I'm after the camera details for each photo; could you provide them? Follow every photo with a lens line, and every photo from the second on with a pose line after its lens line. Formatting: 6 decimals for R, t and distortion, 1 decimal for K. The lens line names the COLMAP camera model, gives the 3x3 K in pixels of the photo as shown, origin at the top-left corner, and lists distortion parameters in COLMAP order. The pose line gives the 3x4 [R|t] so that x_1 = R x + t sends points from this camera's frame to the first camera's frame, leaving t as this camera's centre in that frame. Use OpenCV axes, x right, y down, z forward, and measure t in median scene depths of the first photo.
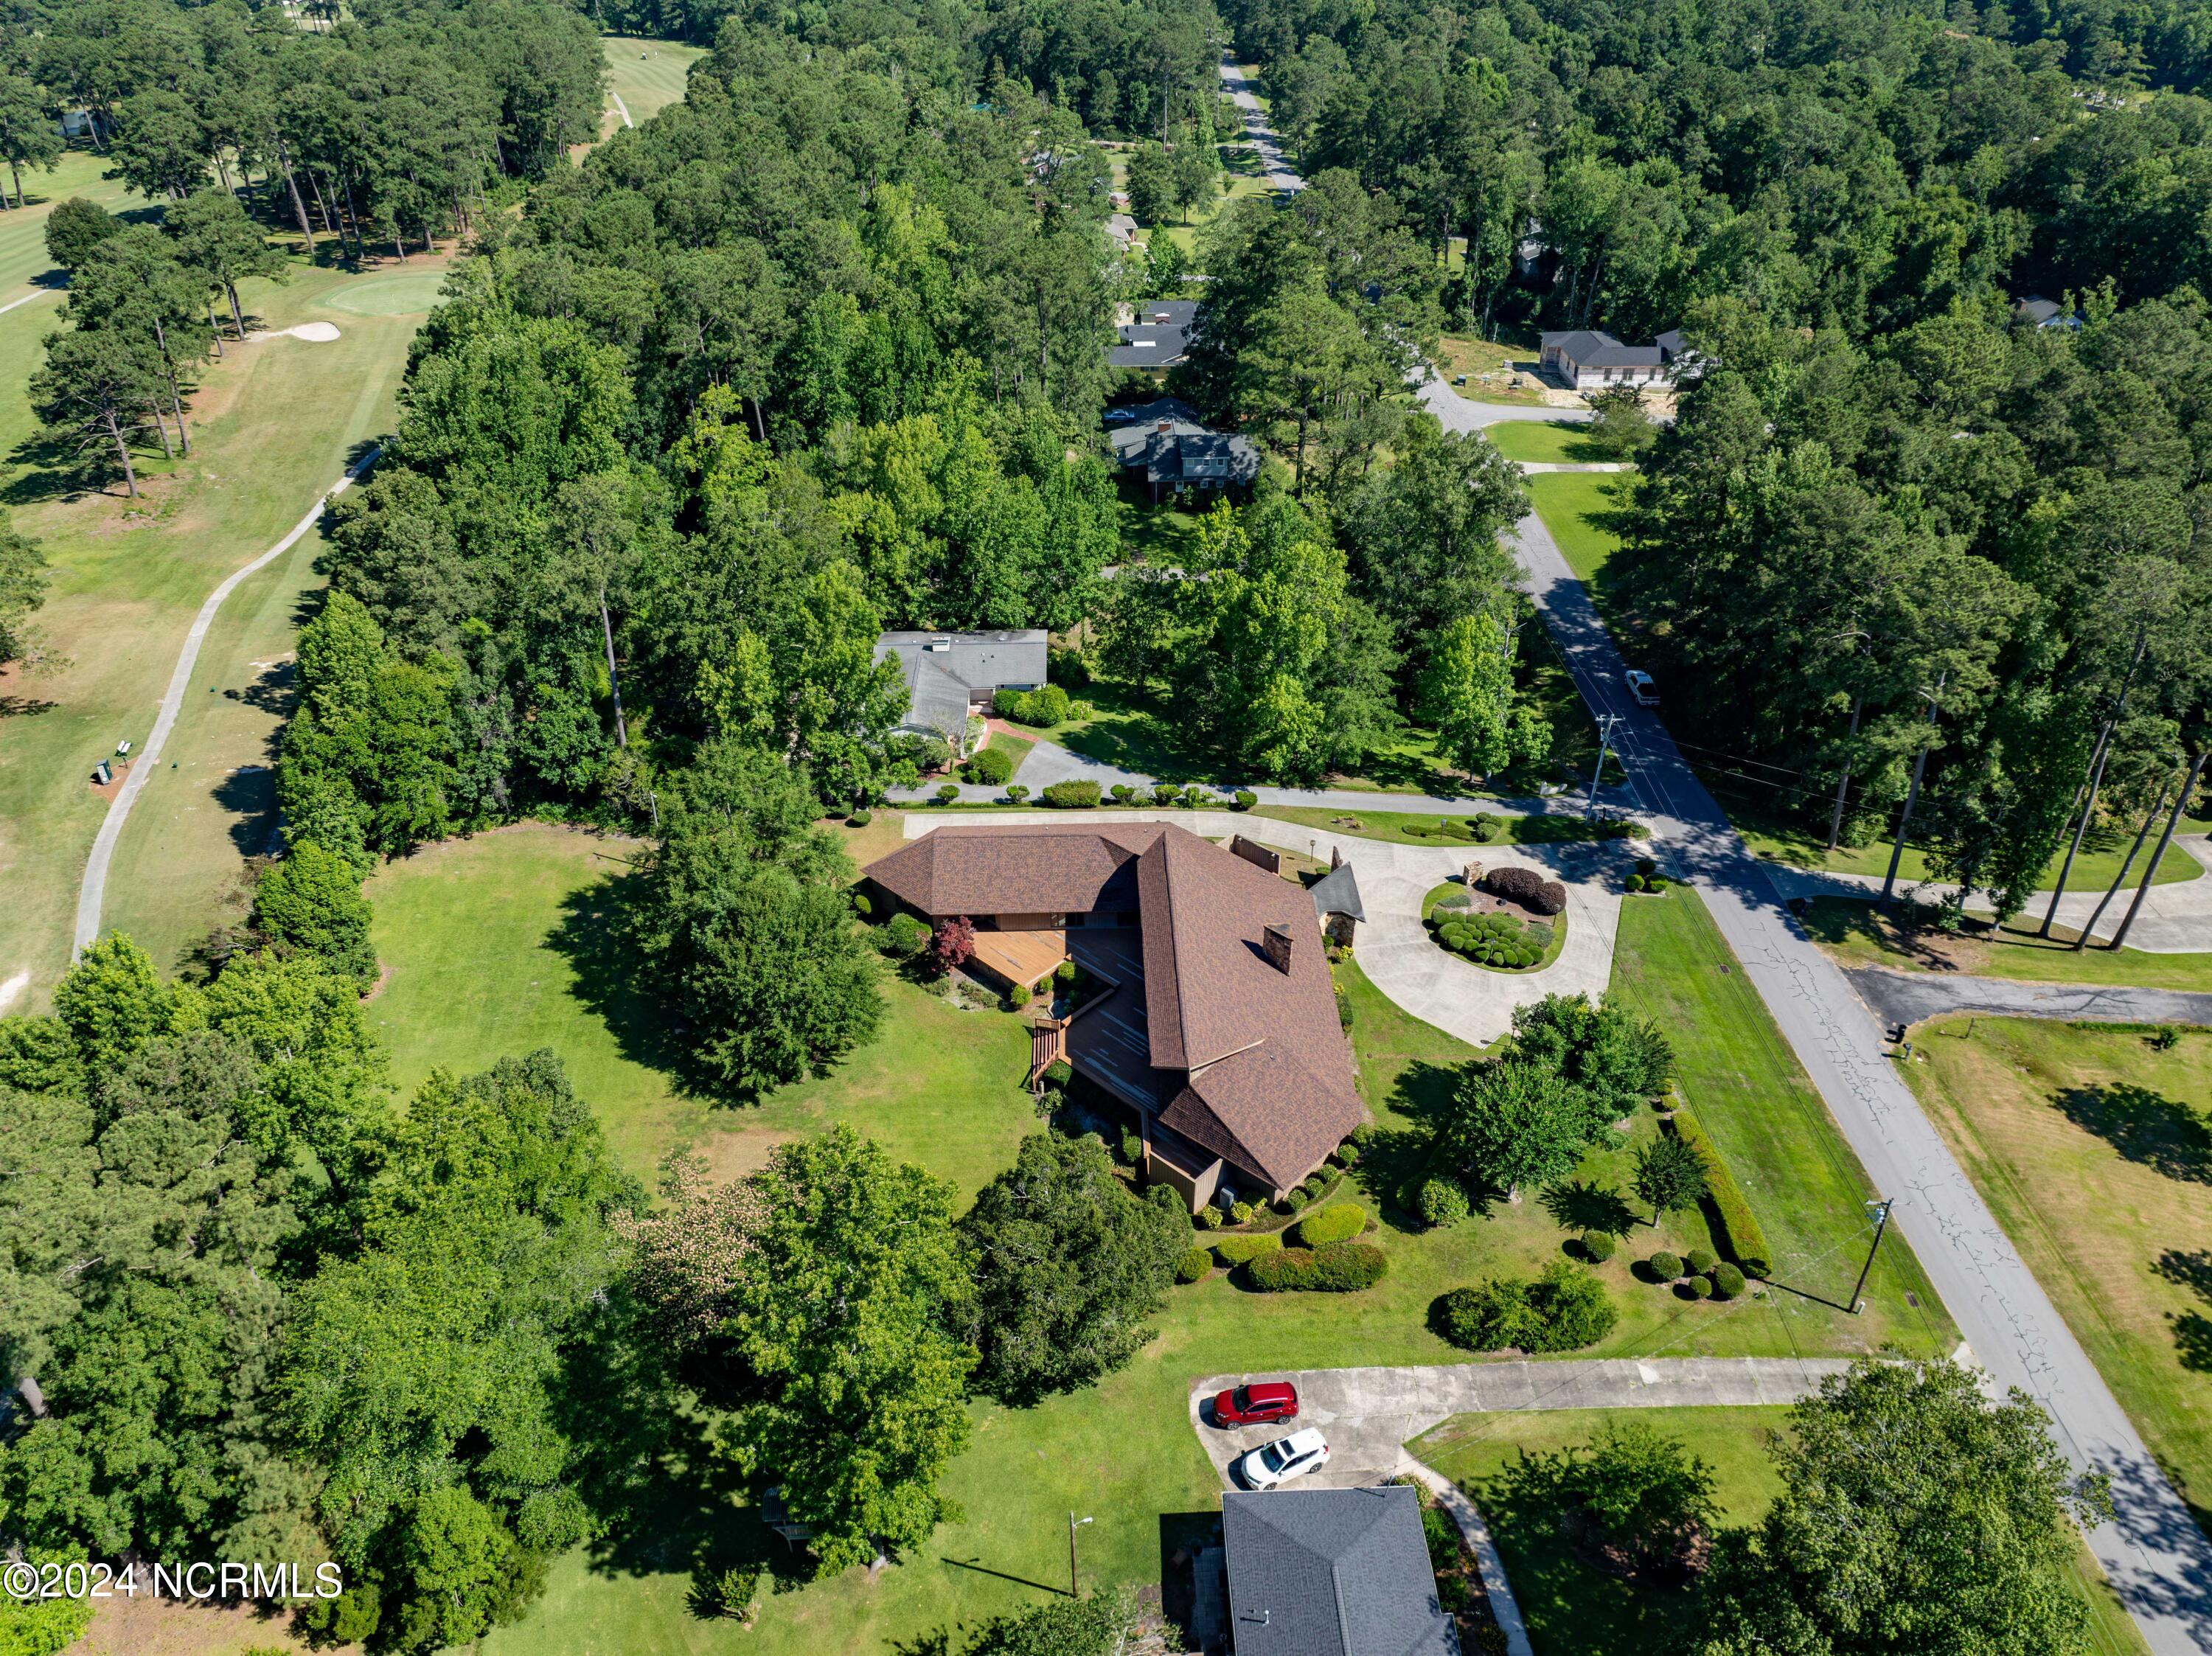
lens RADIAL K [[1568.9, 0, 1112.2], [0, 1568.9, 816.8], [0, 0, 1]] dist [-0.042543, -0.005900]
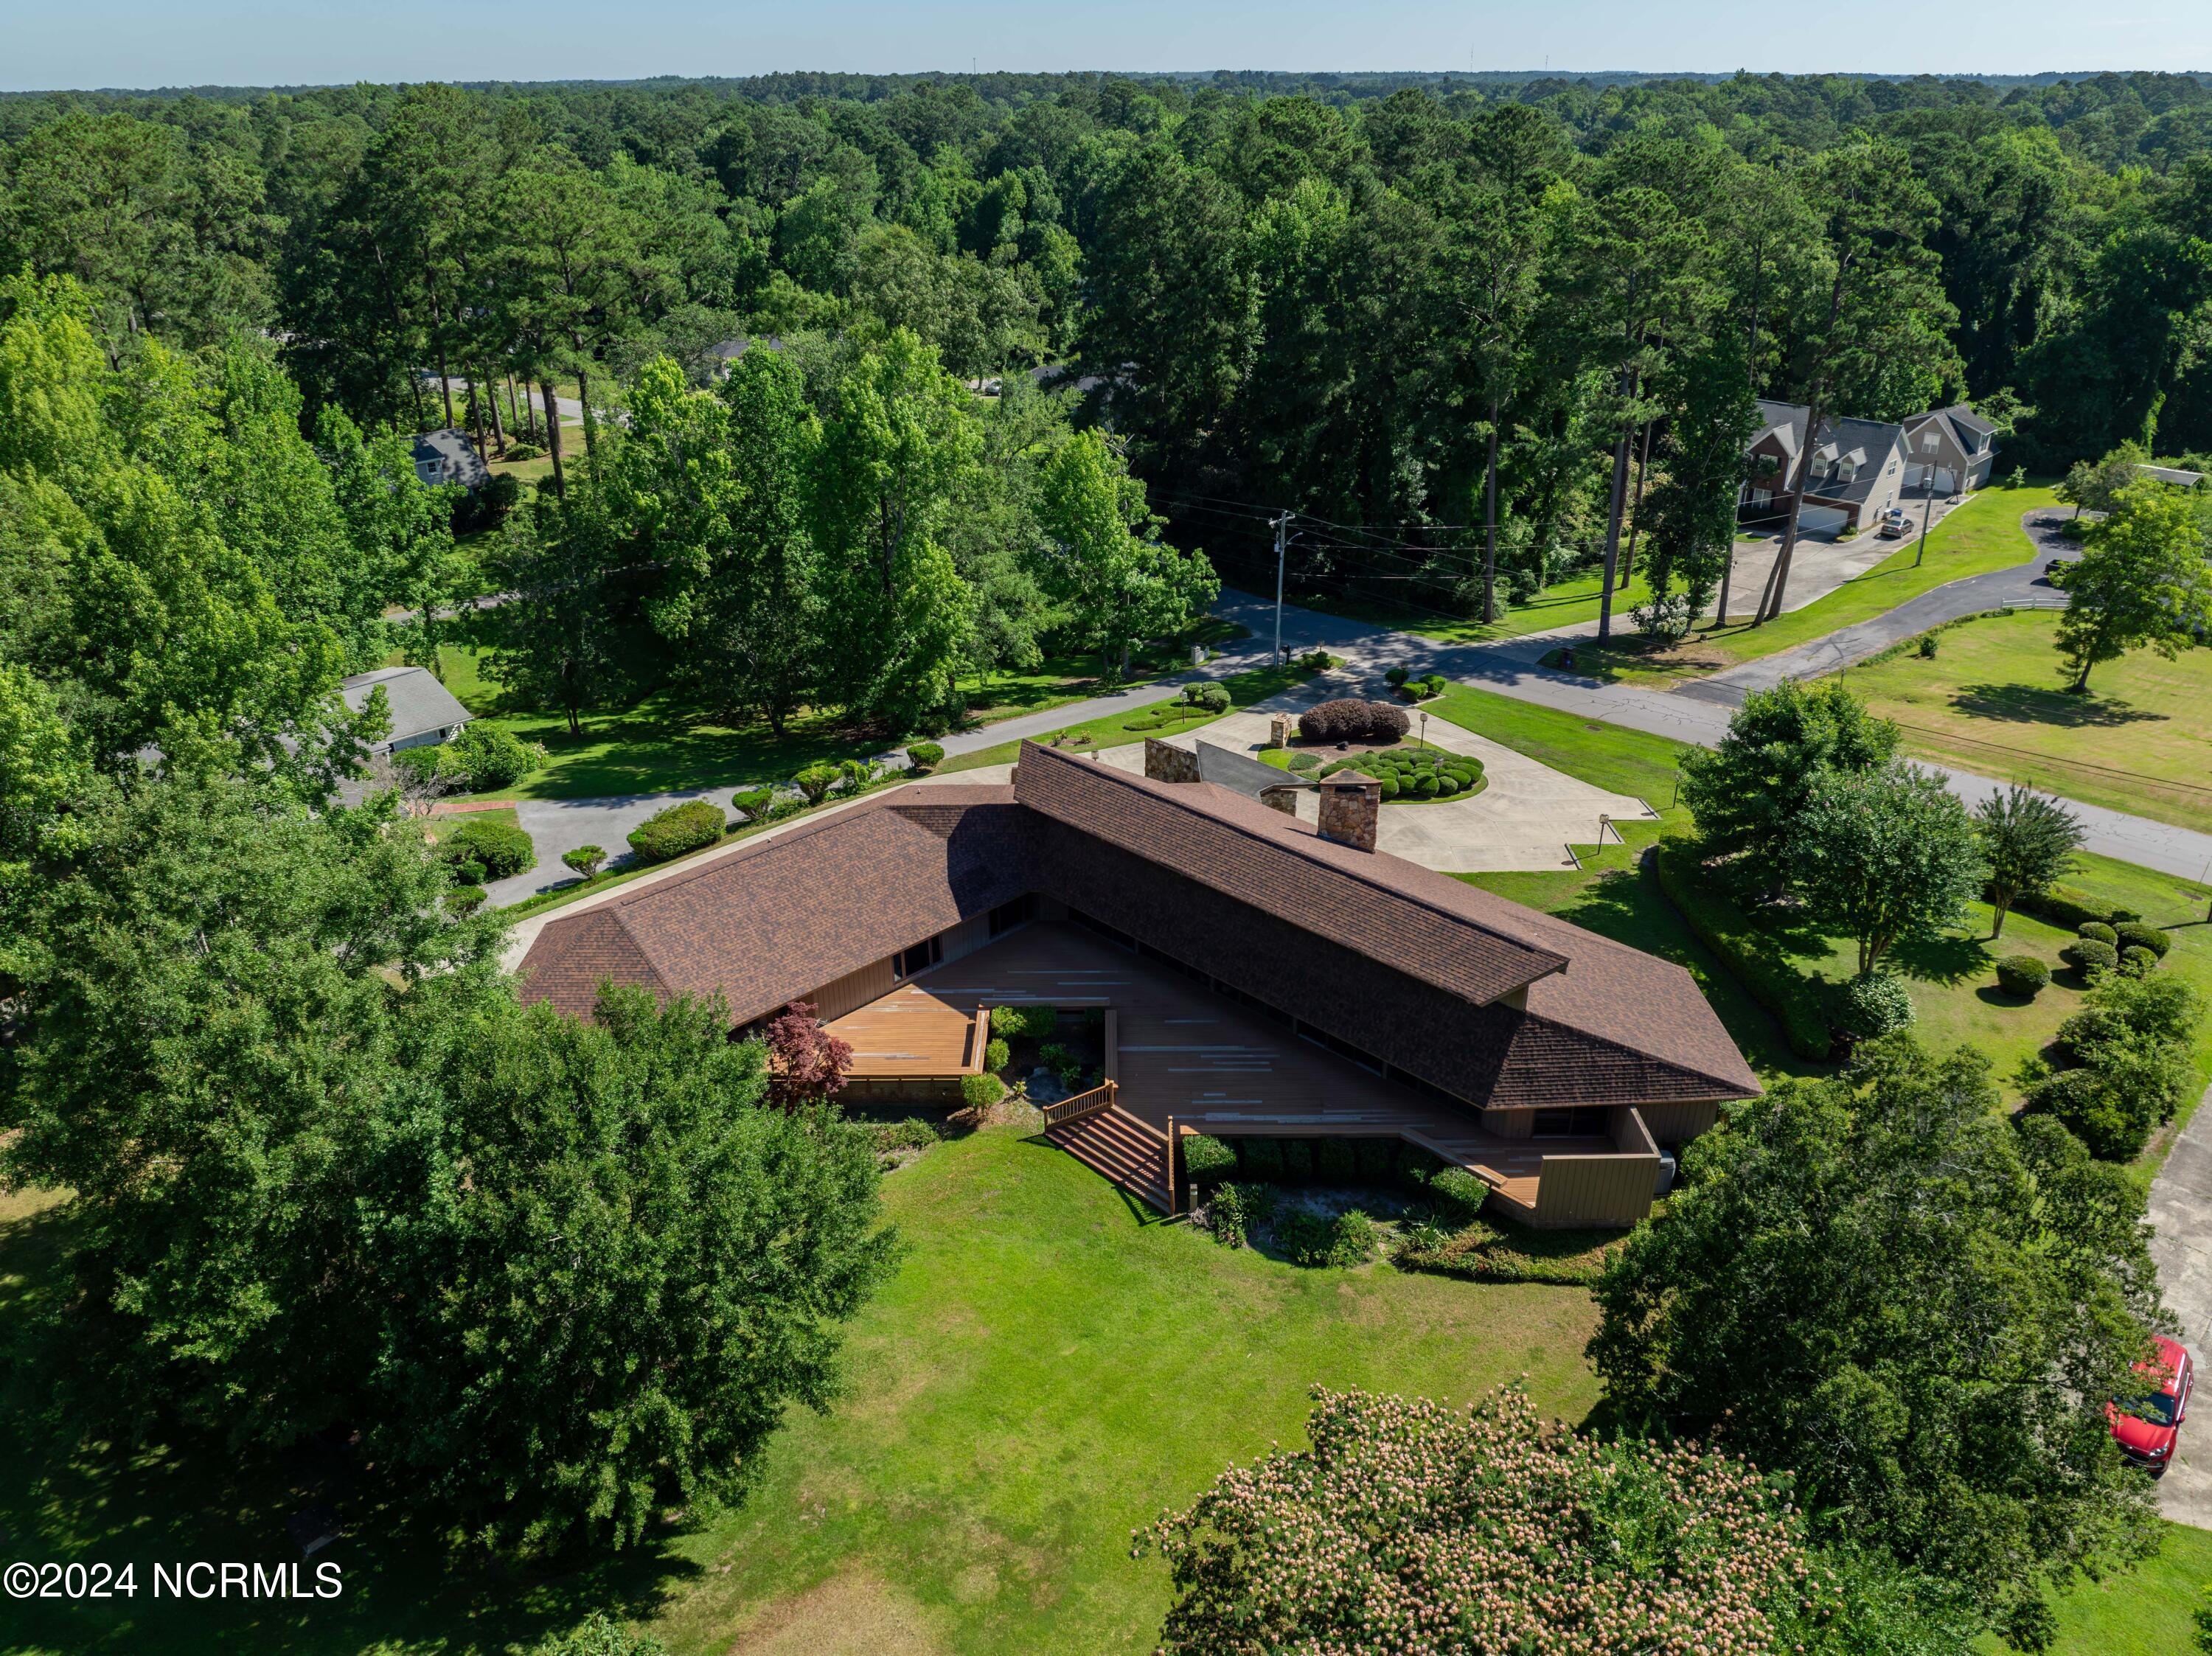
lens RADIAL K [[1568.9, 0, 1112.2], [0, 1568.9, 816.8], [0, 0, 1]] dist [-0.042543, -0.005900]
pose [[0.724983, -0.299114, 0.620427, -0.260894], [0.377738, 0.925899, 0.004990, 0.038105], [-0.575946, 0.230742, 0.784248, 0.468281]]
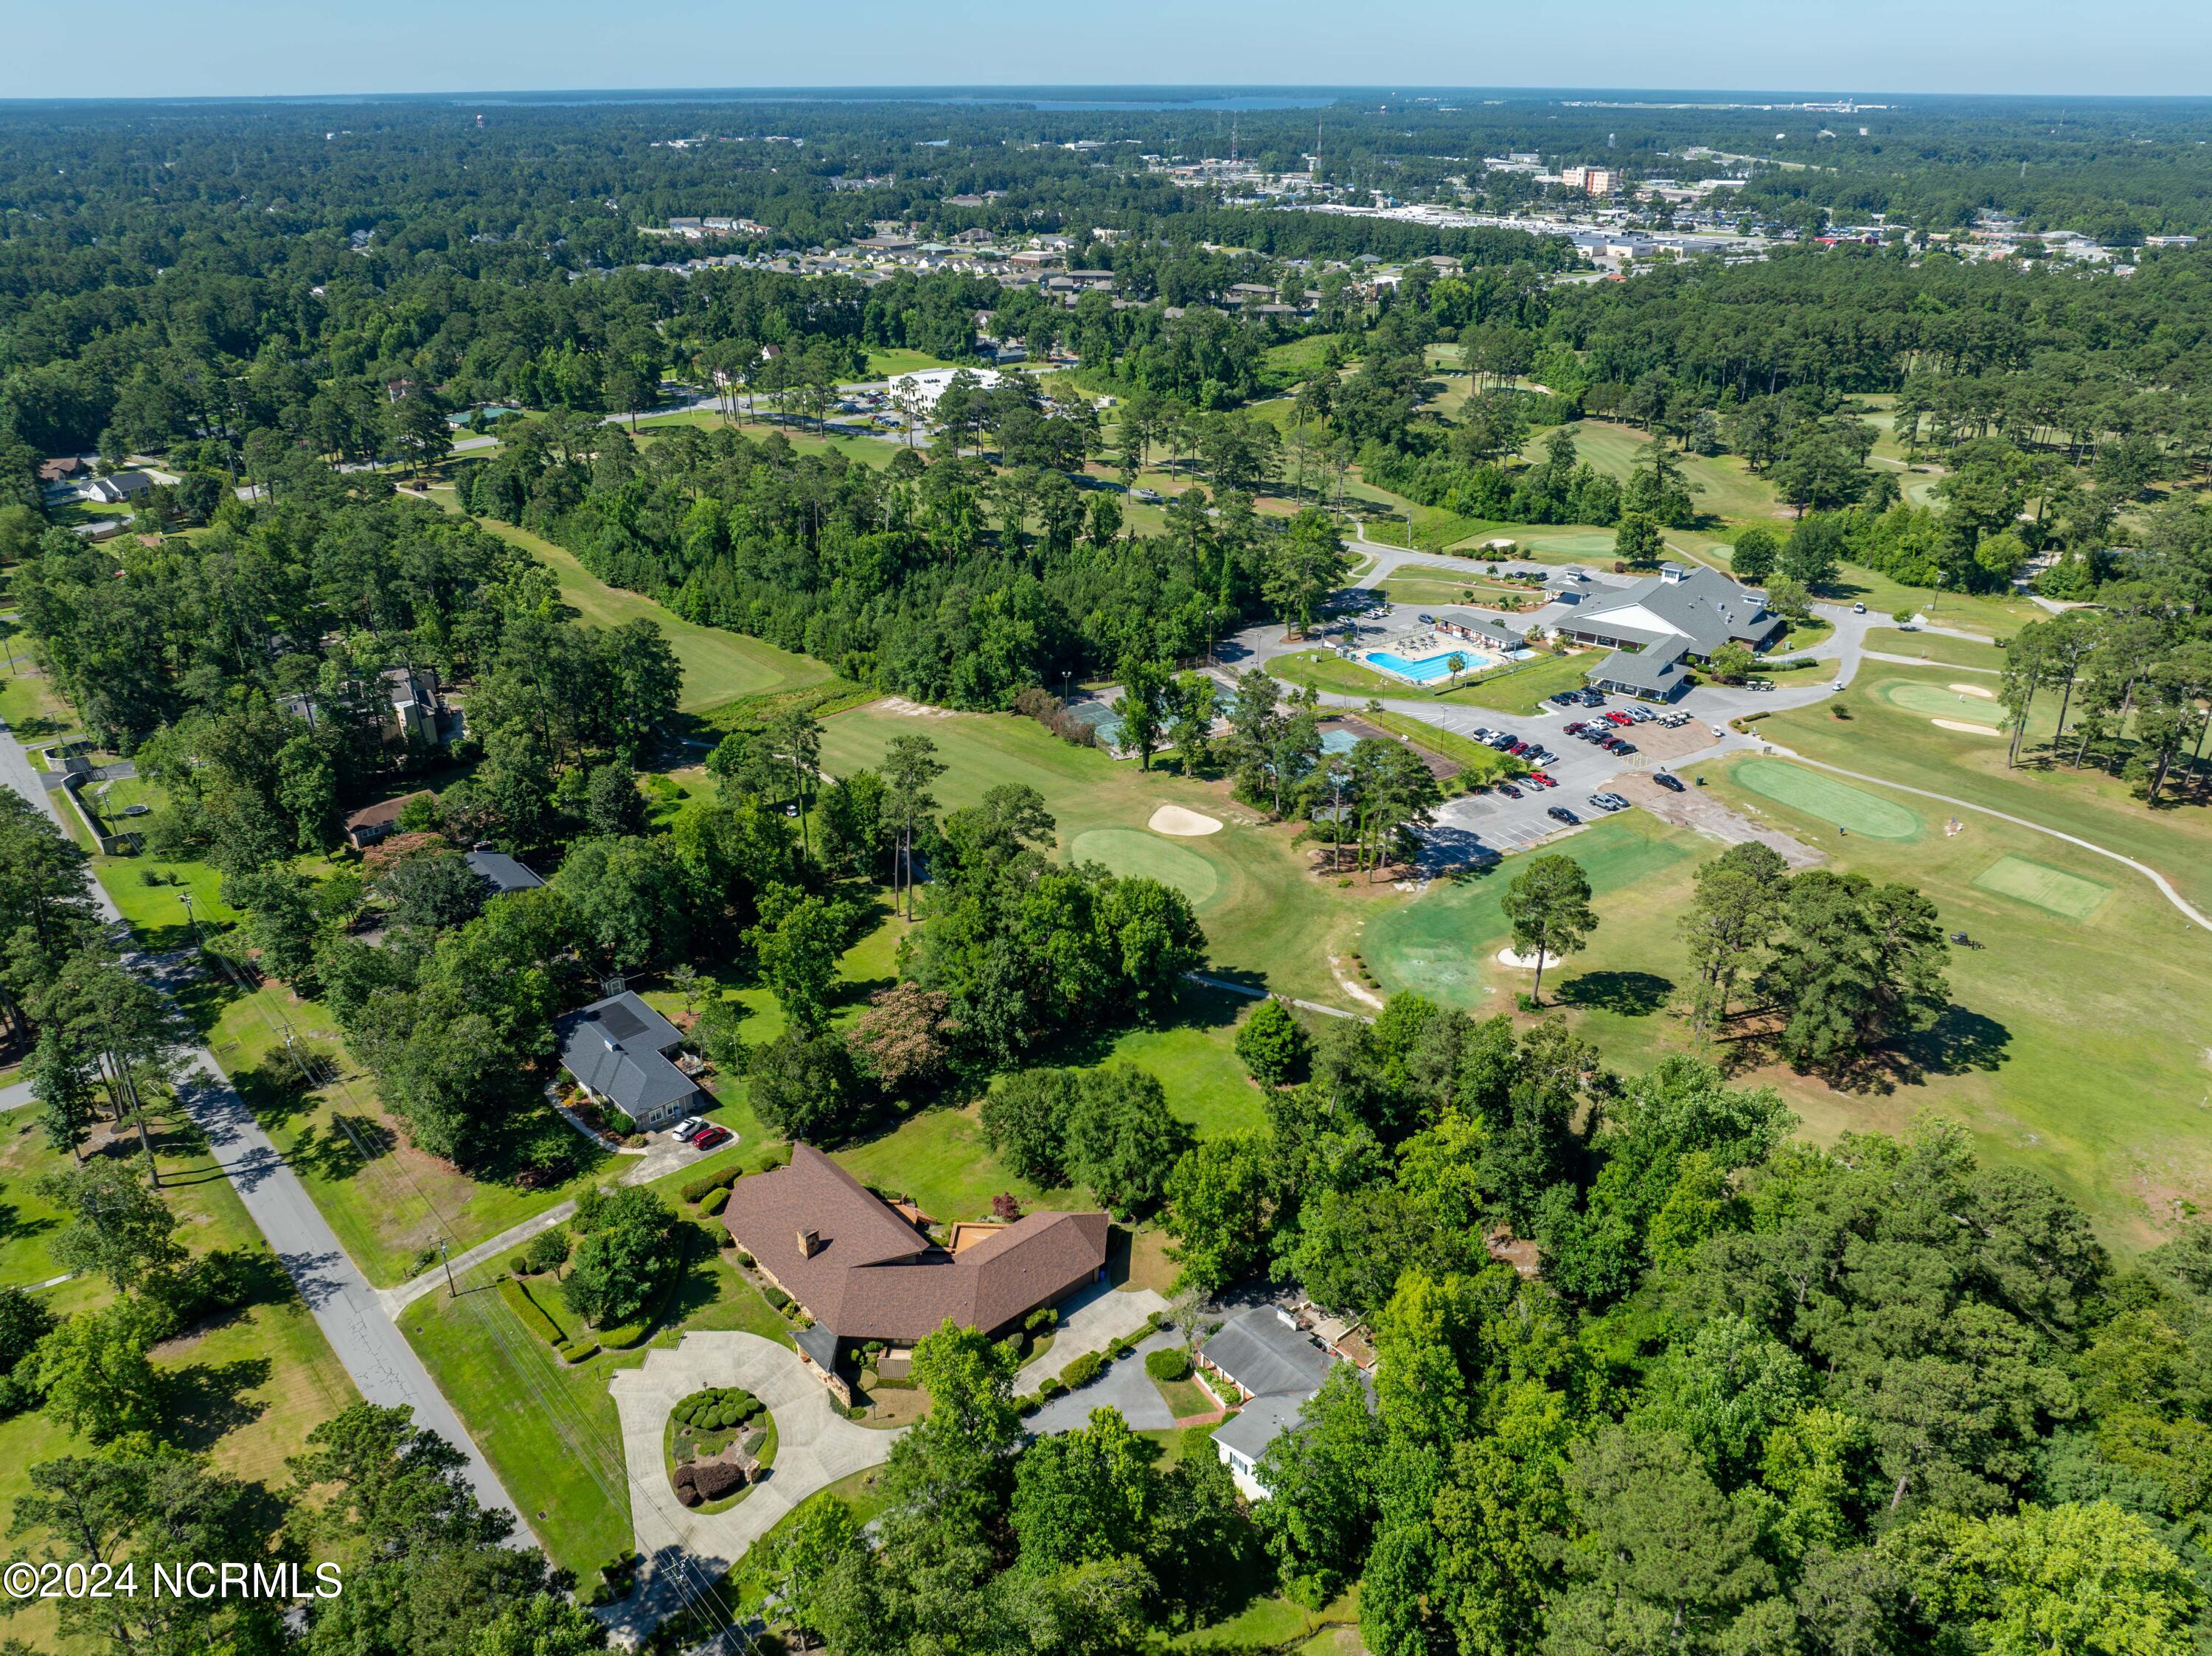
lens RADIAL K [[1568.9, 0, 1112.2], [0, 1568.9, 816.8], [0, 0, 1]] dist [-0.042543, -0.005900]
pose [[-0.764091, 0.280474, -0.580947, 0.539831], [-0.349083, 0.577542, 0.737961, -1.171198], [0.542500, 0.766668, -0.343385, 1.112565]]
